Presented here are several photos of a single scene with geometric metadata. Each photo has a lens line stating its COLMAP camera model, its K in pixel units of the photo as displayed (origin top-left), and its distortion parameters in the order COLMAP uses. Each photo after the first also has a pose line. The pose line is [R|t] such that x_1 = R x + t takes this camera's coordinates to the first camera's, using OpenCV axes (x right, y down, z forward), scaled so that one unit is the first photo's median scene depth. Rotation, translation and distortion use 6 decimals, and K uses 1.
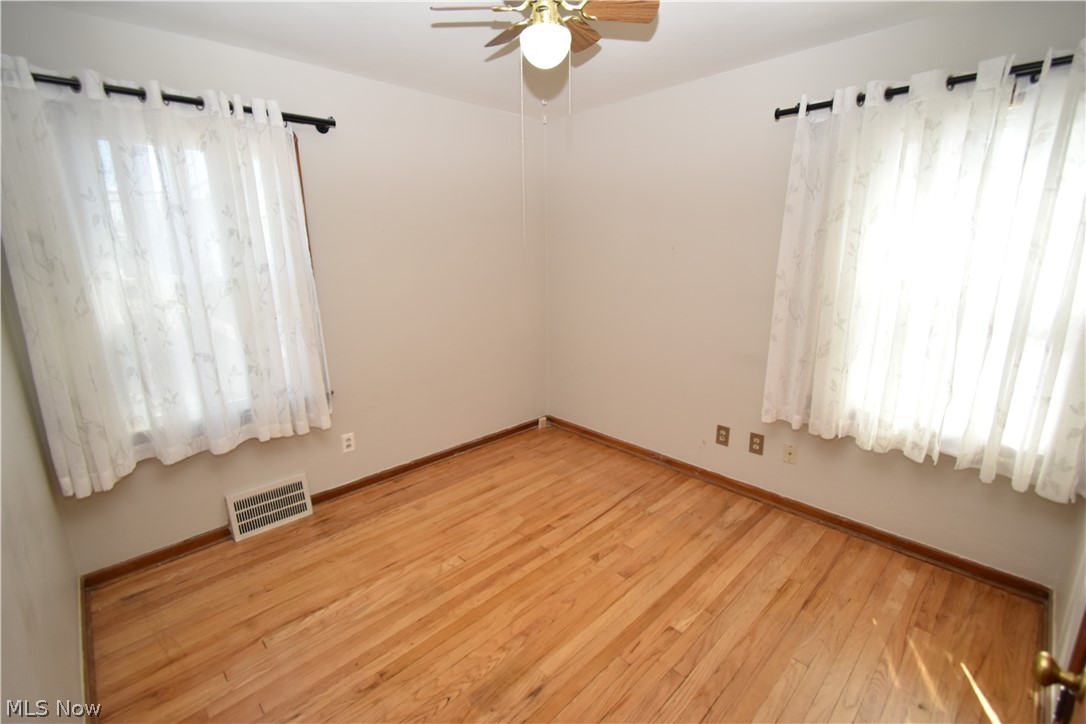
lens RADIAL K [[479.3, 0, 542.0], [0, 479.3, 362.0], [0, 0, 1]] dist [0.002416, -0.002710]
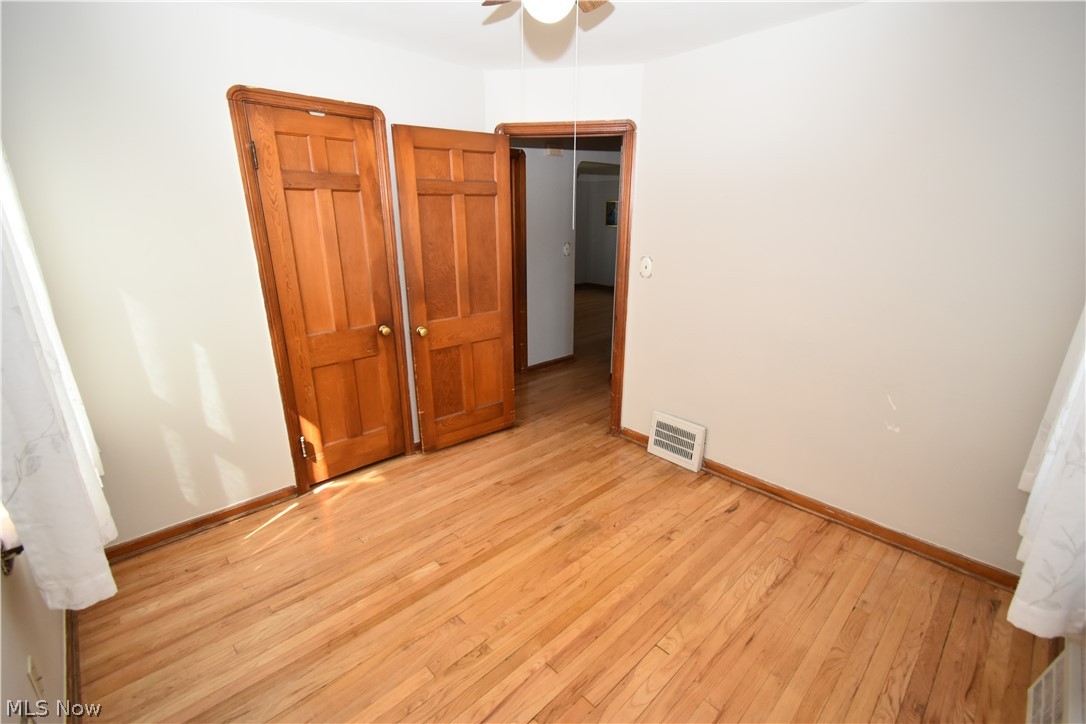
lens RADIAL K [[479.3, 0, 543.8], [0, 479.3, 365.4], [0, 0, 1]] dist [0.002416, -0.002710]
pose [[-0.999882, 0.009005, 0.012463, 0.004867], [0.014149, 0.856177, 0.516488, -0.414437], [-0.006020, 0.516603, -0.856204, 1.623775]]
